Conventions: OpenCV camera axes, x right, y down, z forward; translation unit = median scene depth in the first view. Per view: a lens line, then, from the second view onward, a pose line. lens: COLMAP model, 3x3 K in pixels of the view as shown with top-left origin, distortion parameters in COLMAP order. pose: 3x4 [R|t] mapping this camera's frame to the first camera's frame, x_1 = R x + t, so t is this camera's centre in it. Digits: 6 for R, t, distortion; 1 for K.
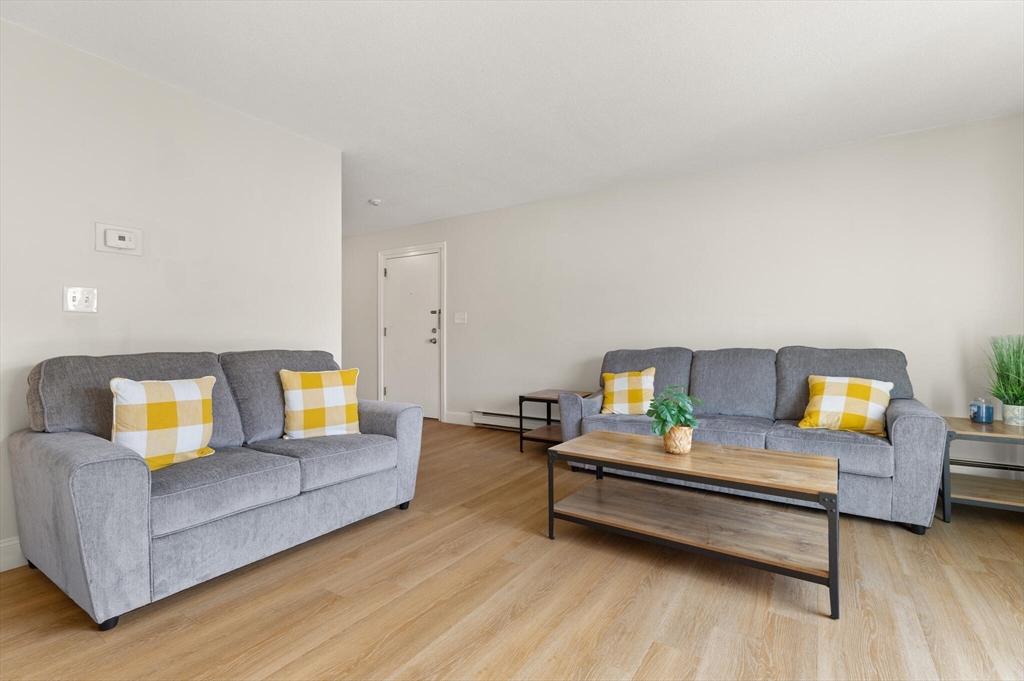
lens RADIAL K [[467.1, 0, 513.1], [0, 467.1, 335.6], [0, 0, 1]] dist [0.005152, -0.001040]
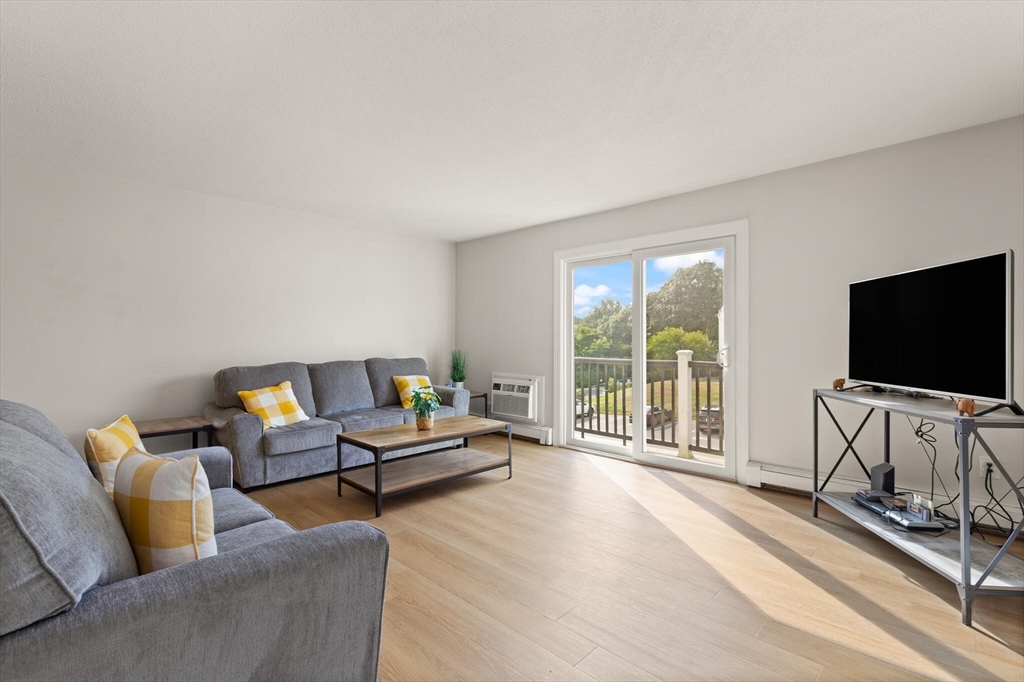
lens RADIAL K [[464.8, 0, 518.7], [0, 464.8, 338.9], [0, 0, 1]] dist [0.002626, -0.000114]
pose [[0.182643, 0.003608, 0.983173, -1.216364], [-0.001773, 0.999993, -0.003341, -0.052521], [-0.983178, -0.001133, 0.182648, 0.433687]]
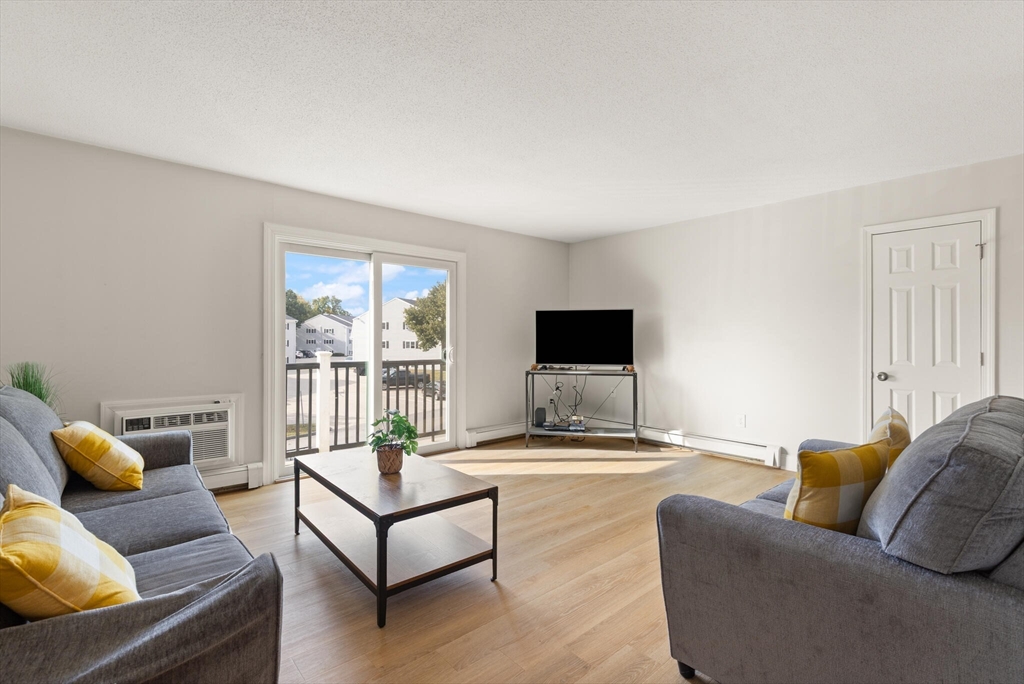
lens RADIAL K [[467.1, 0, 513.1], [0, 467.1, 337.1], [0, 0, 1]] dist [0.005152, -0.001040]
pose [[-0.963812, -0.001599, 0.266578, -0.233312], [-0.003326, 0.999976, -0.006025, -0.065319], [-0.266562, -0.006693, -0.963795, 2.120784]]
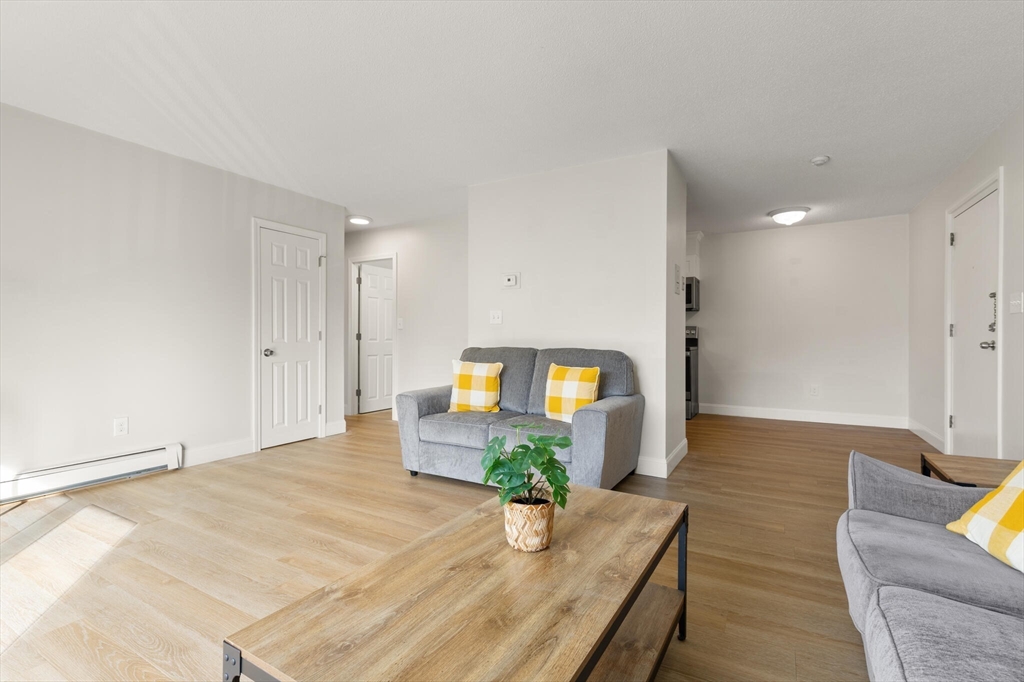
lens RADIAL K [[467.1, 0, 513.1], [0, 467.1, 336.1], [0, 0, 1]] dist [0.005152, -0.001040]
pose [[0.062584, -0.000982, -0.998039, 0.973369], [0.001799, 0.999998, -0.000871, -0.001168], [0.998038, -0.001741, 0.062586, 1.011676]]
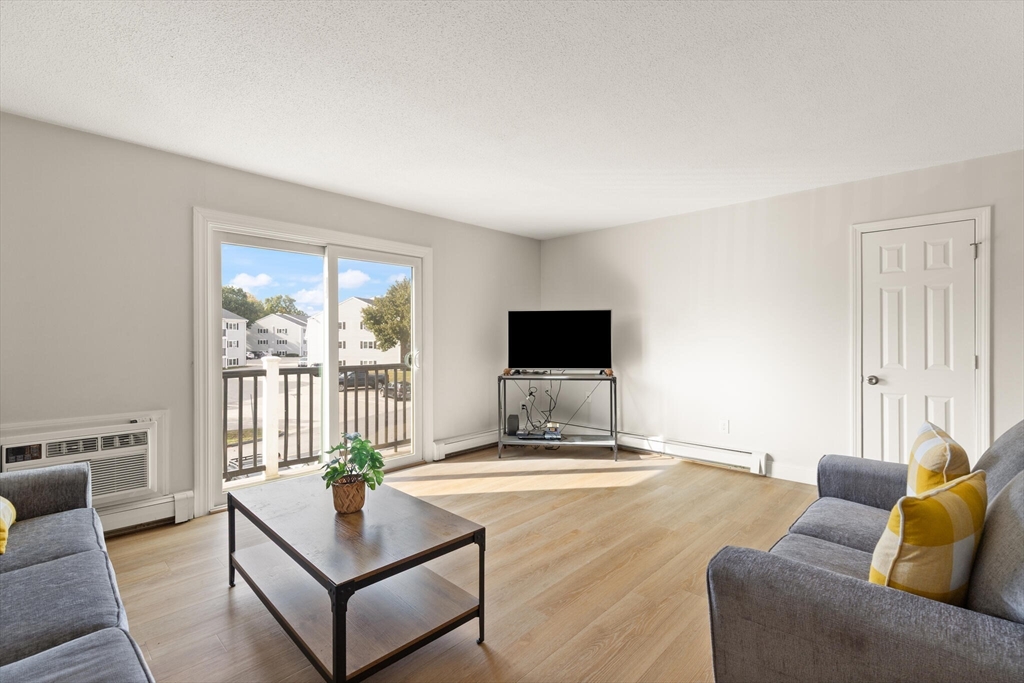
lens RADIAL K [[460.1, 0, 513.2], [0, 460.1, 338.4], [0, 0, 1]] dist [0.003208, 0.000143]
pose [[-0.983742, 0.001133, 0.179585, -0.122046], [0.000855, 0.999998, -0.001624, -0.081746], [-0.179587, -0.001444, -0.983741, 1.935525]]
